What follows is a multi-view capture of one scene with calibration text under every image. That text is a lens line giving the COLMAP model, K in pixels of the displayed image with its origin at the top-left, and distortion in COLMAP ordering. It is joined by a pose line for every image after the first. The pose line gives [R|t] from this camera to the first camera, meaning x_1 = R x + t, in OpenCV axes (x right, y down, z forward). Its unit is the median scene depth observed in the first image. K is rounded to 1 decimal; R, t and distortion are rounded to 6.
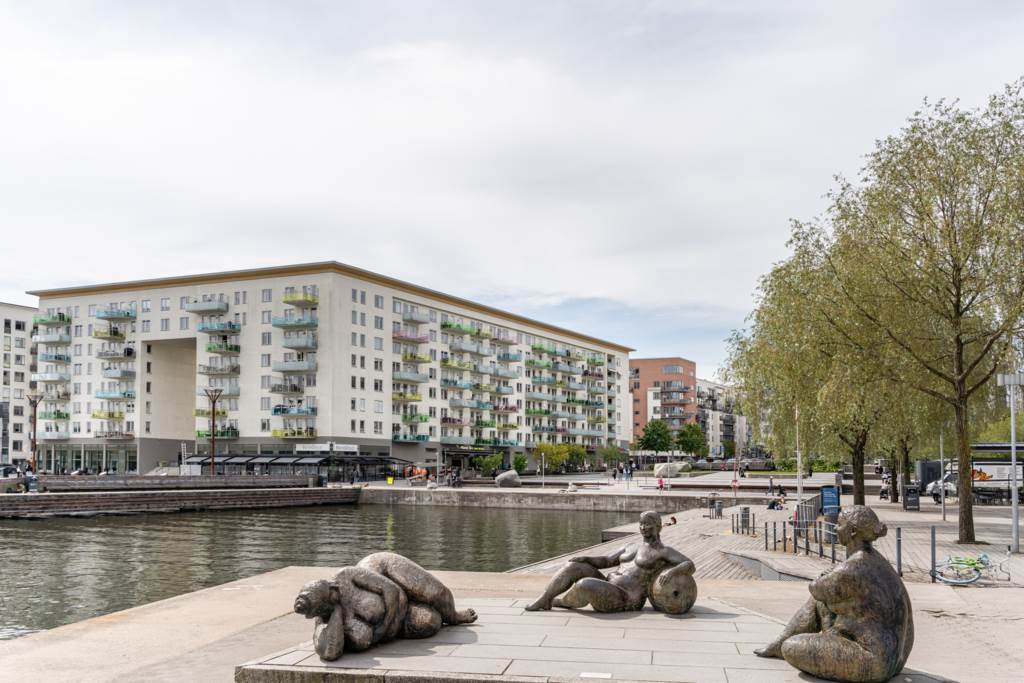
lens RADIAL K [[822.3, 0, 512.0], [0, 822.3, 341.5], [0, 0, 1]] dist [-0.002227, -0.003299]
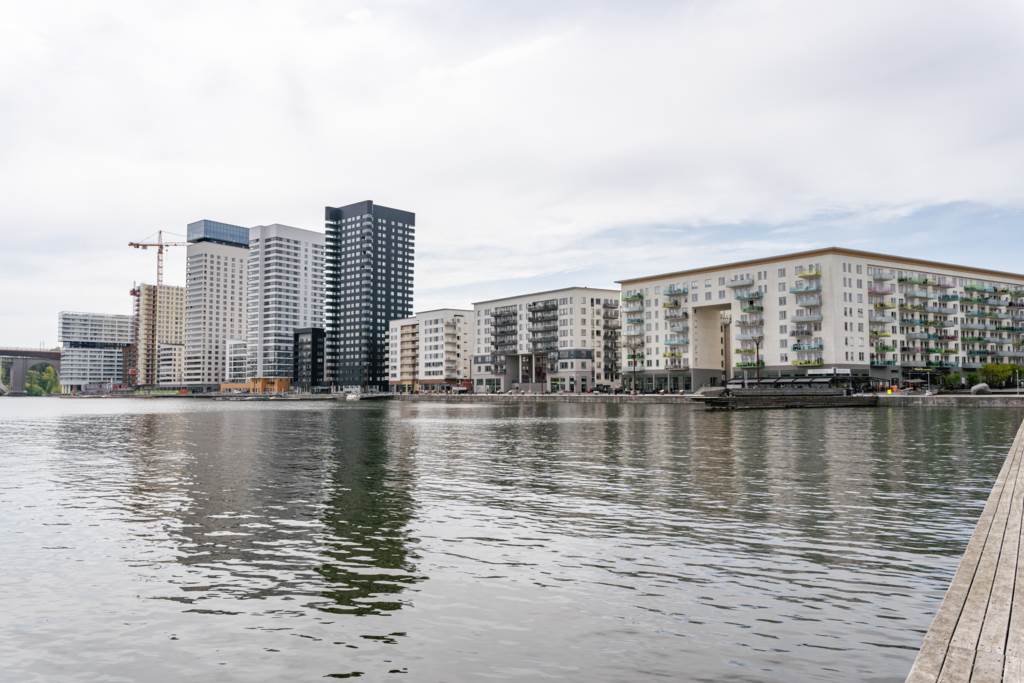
lens RADIAL K [[722.0, 0, 512.0], [0, 722.0, 341.5], [0, 0, 1]] dist [-0.001435, -0.000790]
pose [[0.895737, -0.045734, -0.442226, -0.146886], [0.081882, 0.994649, 0.062990, -0.049596], [0.436979, -0.092633, 0.894689, -0.381514]]
